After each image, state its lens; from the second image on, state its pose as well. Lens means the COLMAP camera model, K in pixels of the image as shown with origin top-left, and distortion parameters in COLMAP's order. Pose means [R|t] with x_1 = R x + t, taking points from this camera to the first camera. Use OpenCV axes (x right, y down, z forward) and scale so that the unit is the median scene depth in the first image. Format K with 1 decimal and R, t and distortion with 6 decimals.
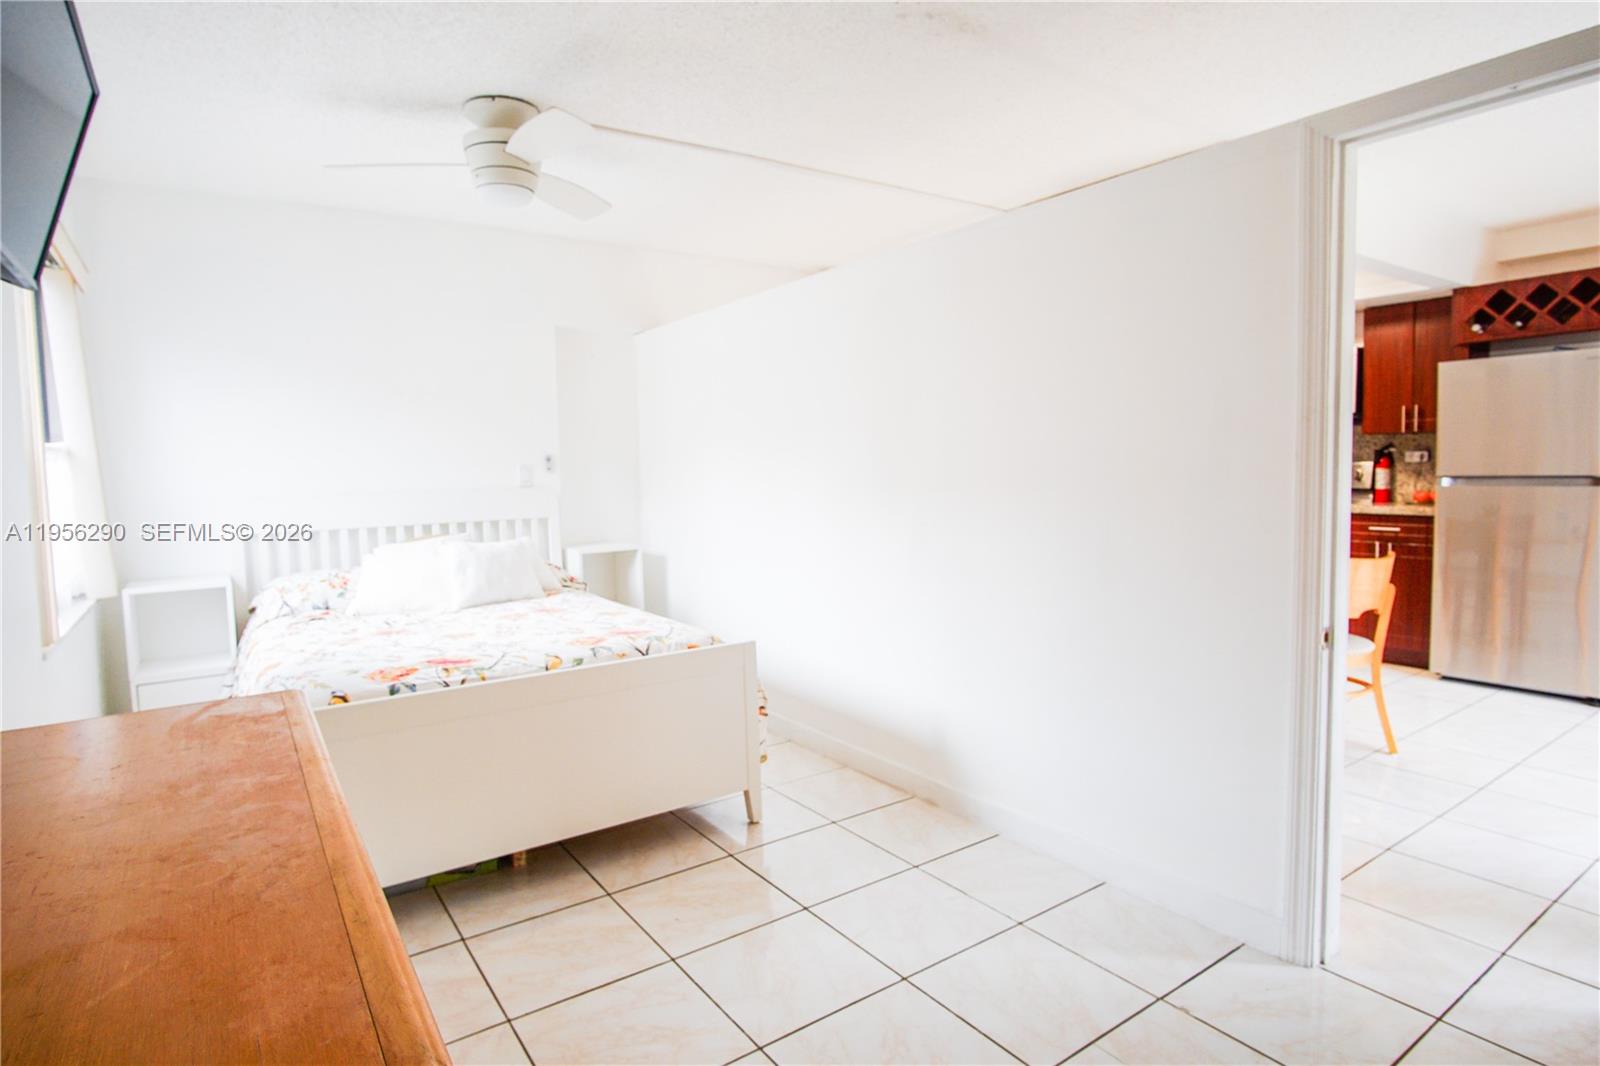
lens RADIAL K [[862.1, 0, 797.9], [0, 862.1, 524.5], [0, 0, 1]] dist [-0.033438, 0.008783]
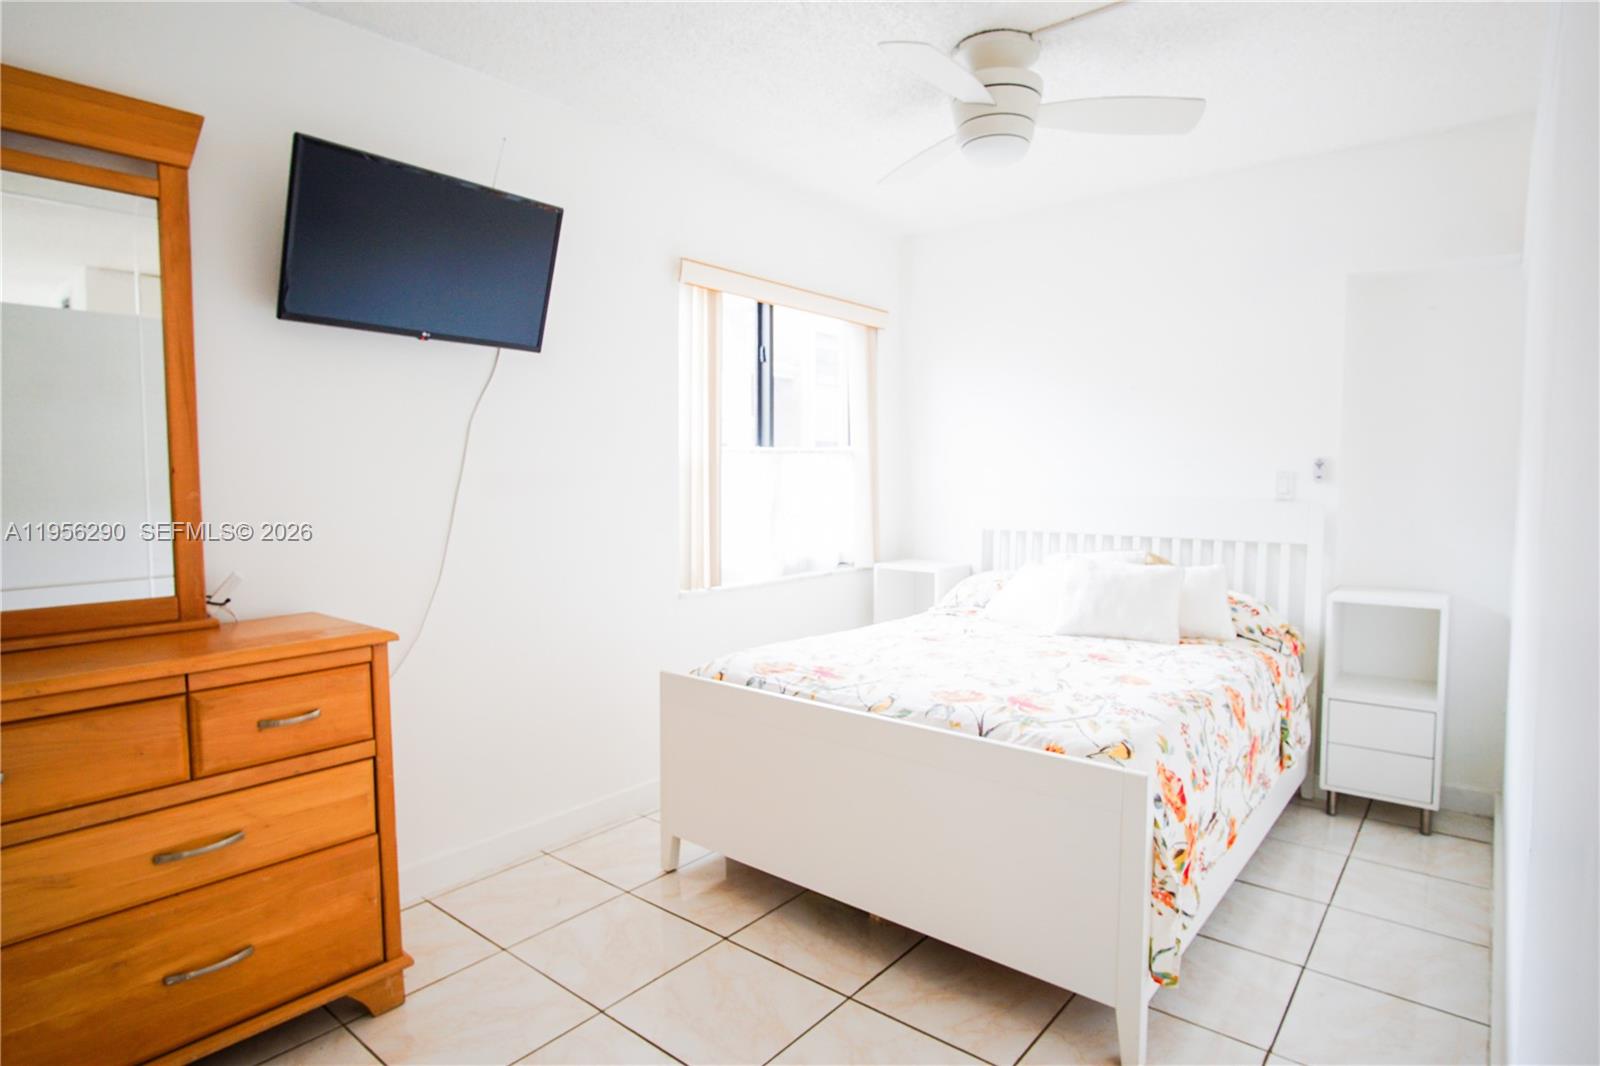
lens RADIAL K [[862.1, 0, 797.9], [0, 862.1, 524.5], [0, 0, 1]] dist [-0.033438, 0.008783]
pose [[0.277058, 0.082387, -0.957315, 0.359254], [-0.078312, 0.994939, 0.062961, -0.046774], [0.957657, 0.057525, 0.282108, 0.489156]]
